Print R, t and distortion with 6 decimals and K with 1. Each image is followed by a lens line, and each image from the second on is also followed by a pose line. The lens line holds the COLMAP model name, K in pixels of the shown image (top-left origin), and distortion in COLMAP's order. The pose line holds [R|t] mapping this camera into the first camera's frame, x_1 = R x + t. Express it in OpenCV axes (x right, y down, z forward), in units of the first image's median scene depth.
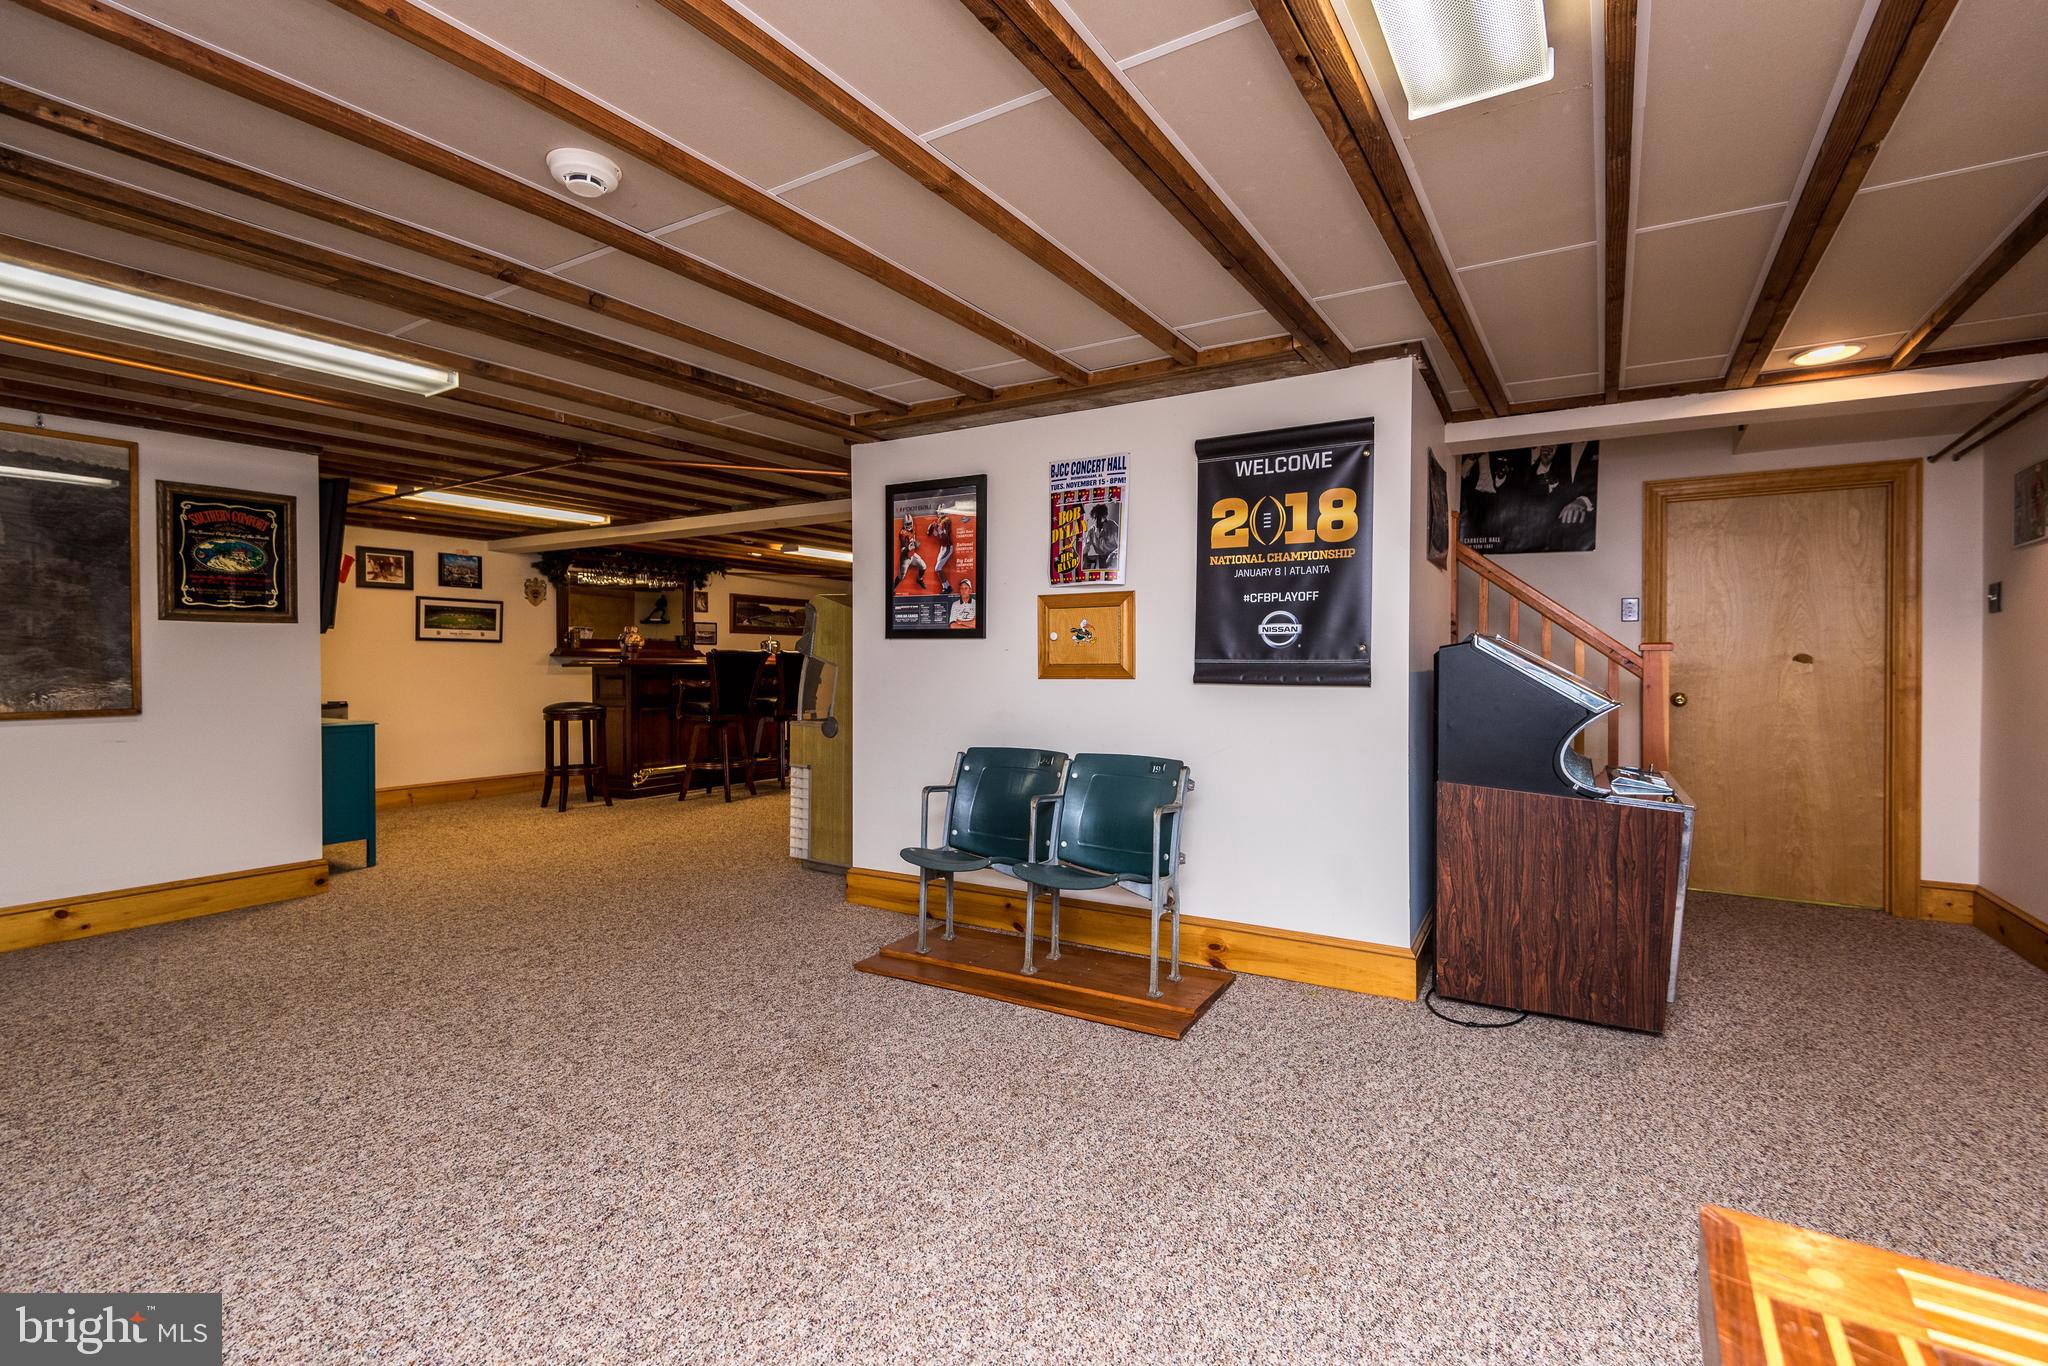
lens RADIAL K [[929.5, 0, 950.7], [0, 929.5, 671.6], [0, 0, 1]] dist [0.025162, -0.011081]
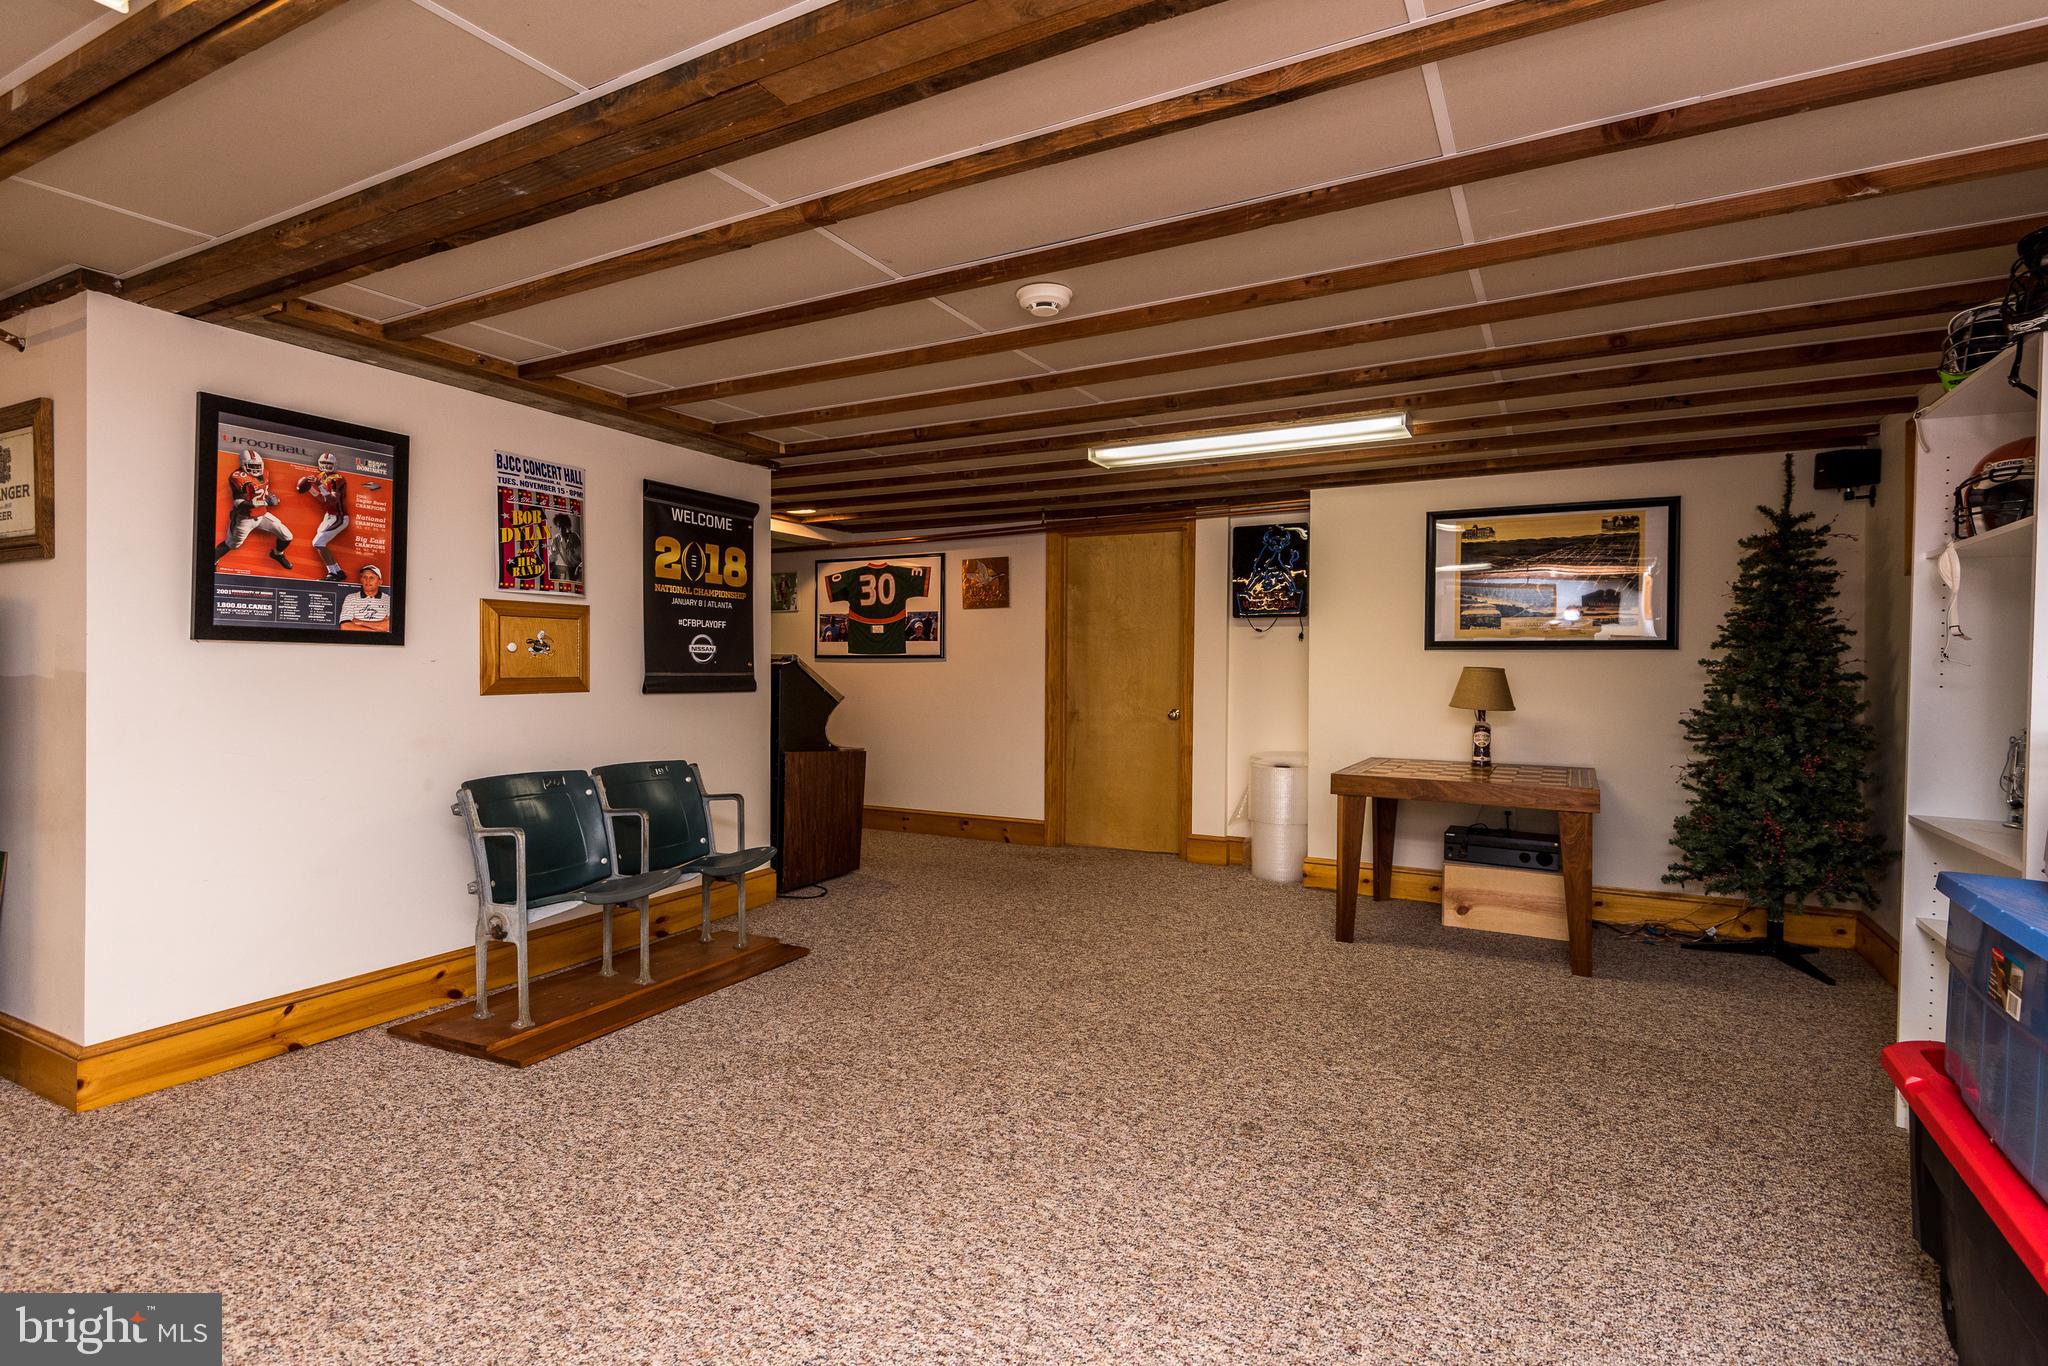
lens RADIAL K [[900.8, 0, 1059.0], [0, 900.8, 670.7], [0, 0, 1]] dist [0.021902, -0.001067]
pose [[-0.068134, -0.002706, 0.997672, -0.824731], [0.006553, 0.999974, 0.003160, -0.014781], [-0.997655, 0.006753, -0.068115, 0.544952]]
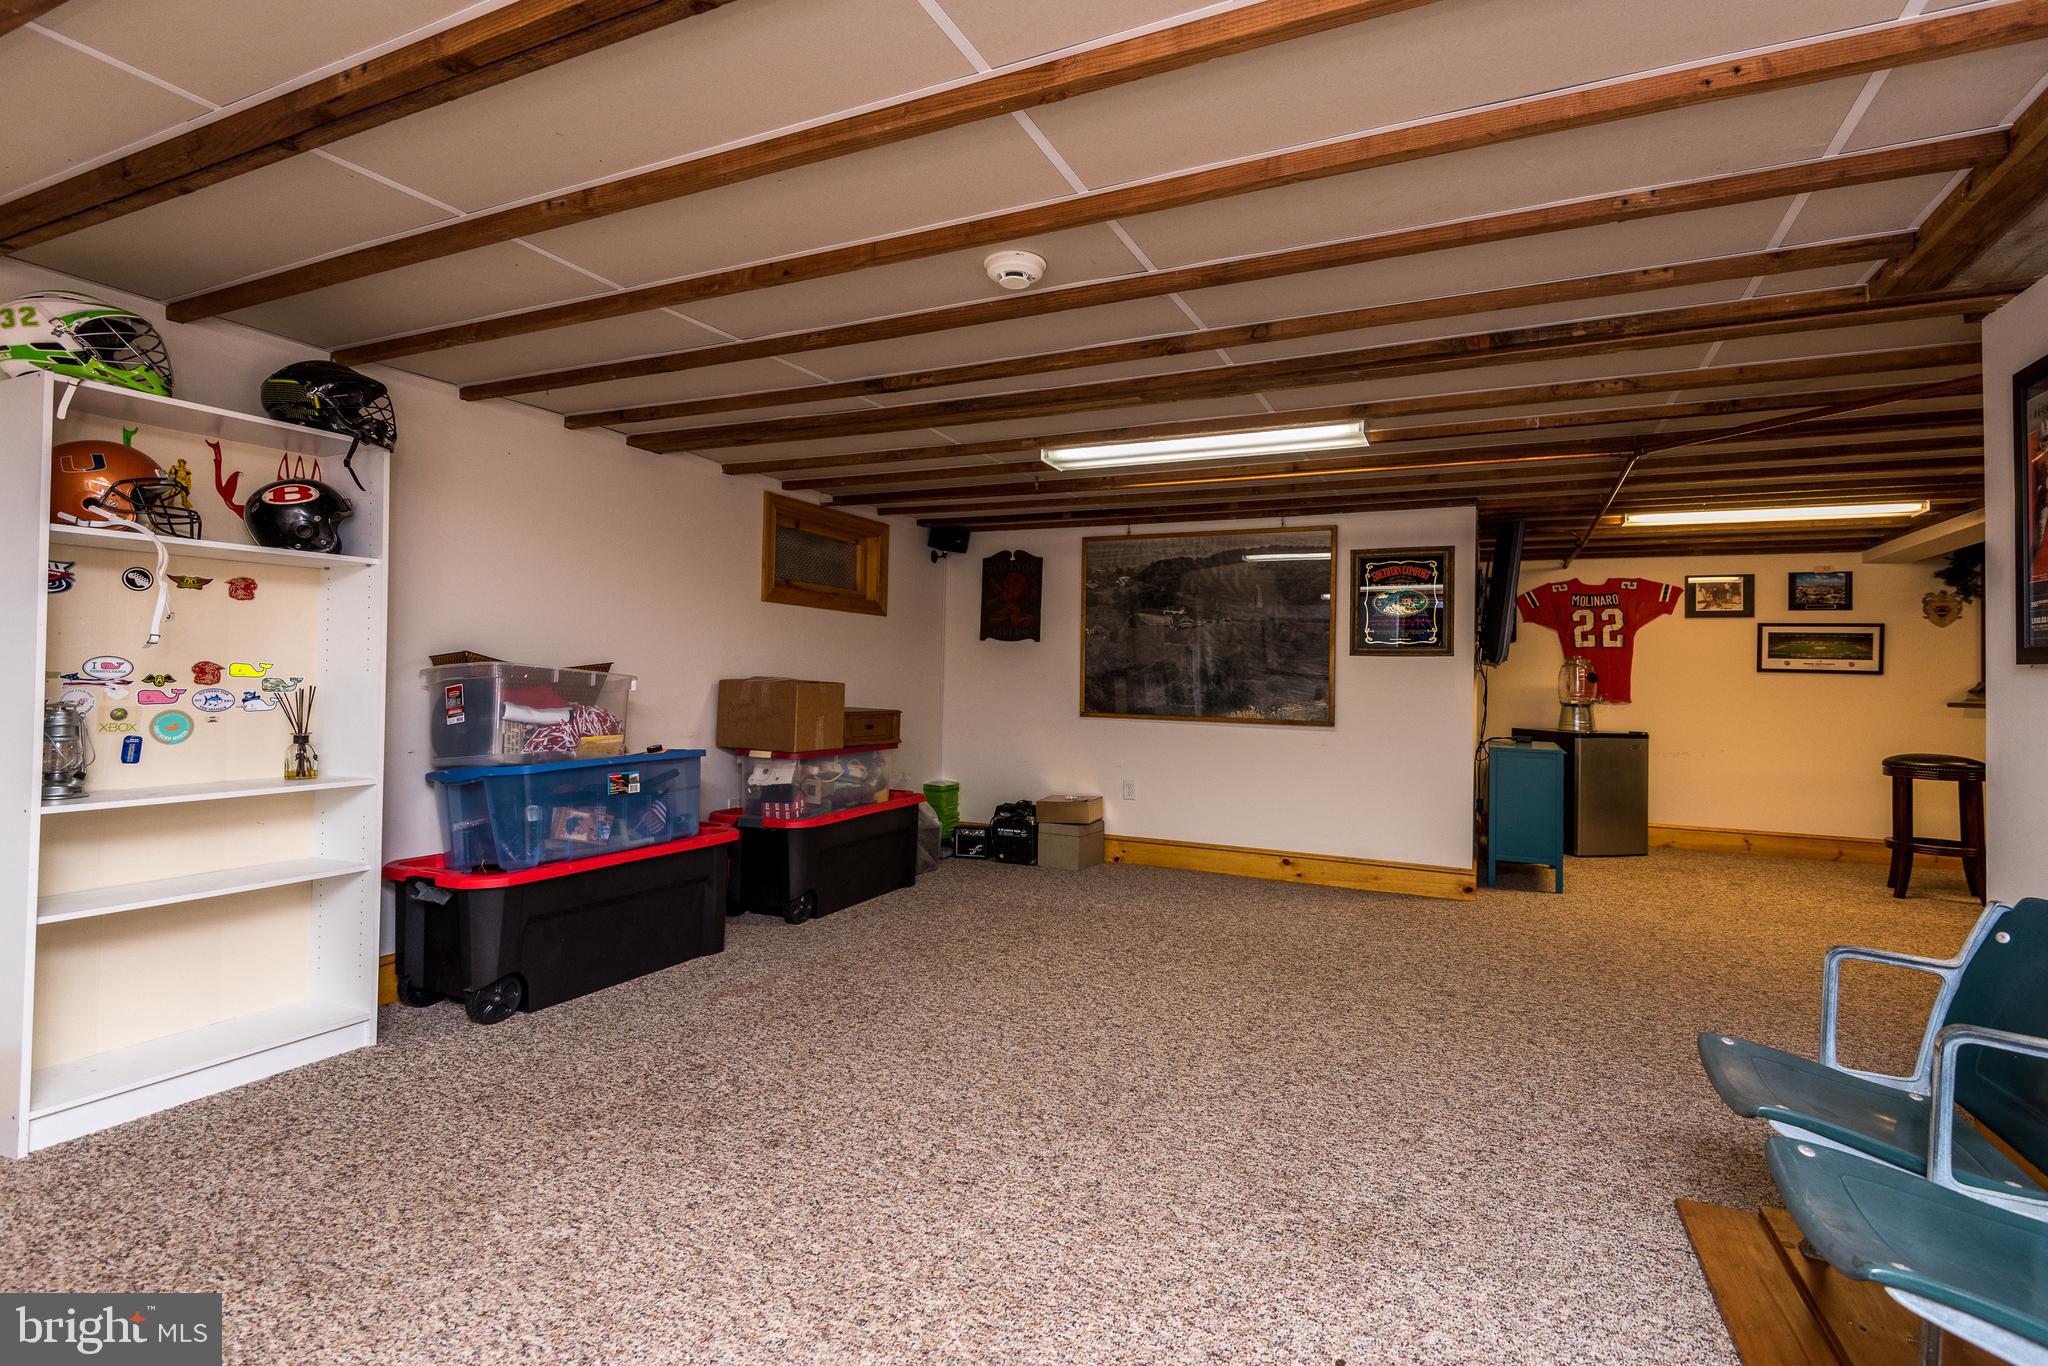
lens RADIAL K [[929.5, 0, 1156.1], [0, 929.5, 647.4], [0, 0, 1]] dist [0.025162, -0.011081]
pose [[0.220726, -0.027565, -0.974946, 0.393651], [-0.032444, 0.998840, -0.035586, -0.011813], [0.974796, 0.039486, 0.219576, 0.475021]]
